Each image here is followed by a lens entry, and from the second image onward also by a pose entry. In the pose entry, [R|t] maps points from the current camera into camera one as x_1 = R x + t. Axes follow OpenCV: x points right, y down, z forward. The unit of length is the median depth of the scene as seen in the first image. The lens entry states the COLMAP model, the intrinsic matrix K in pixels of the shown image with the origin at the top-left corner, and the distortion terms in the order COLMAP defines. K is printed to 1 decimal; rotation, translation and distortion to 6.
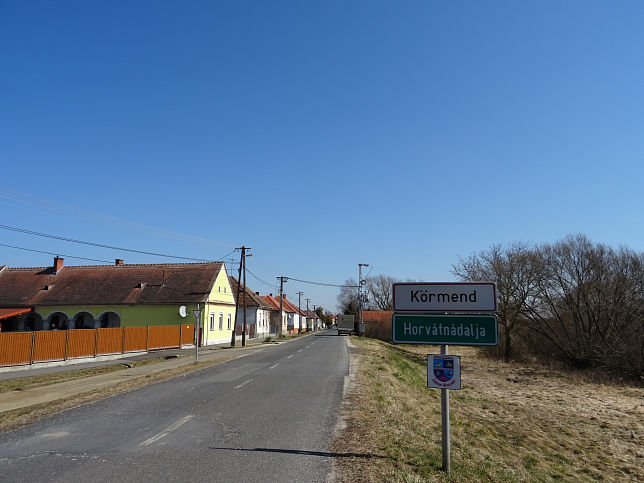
lens RADIAL K [[478.6, 0, 322.0], [0, 478.6, 241.5], [0, 0, 1]] dist [0.008232, 0.002188]
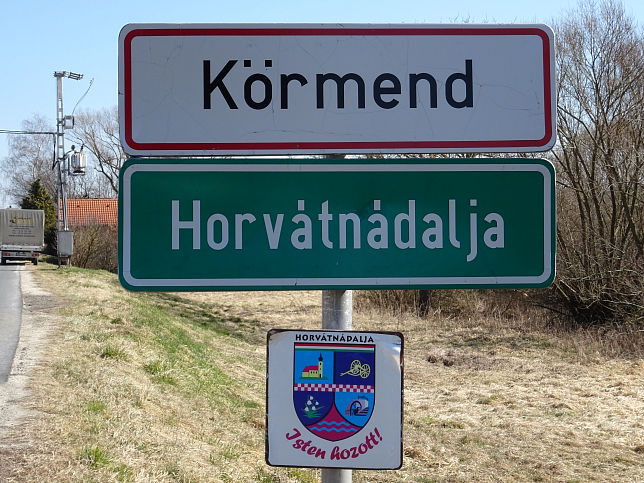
lens RADIAL K [[1205.5, 0, 322.0], [0, 1205.5, 241.5], [0, 0, 1]] dist [0.023524, -0.030399]
pose [[0.958748, -0.022695, 0.283348, 0.027619], [-0.027803, 0.984541, 0.172932, 0.031421], [-0.282893, -0.173676, 0.943296, 0.155654]]
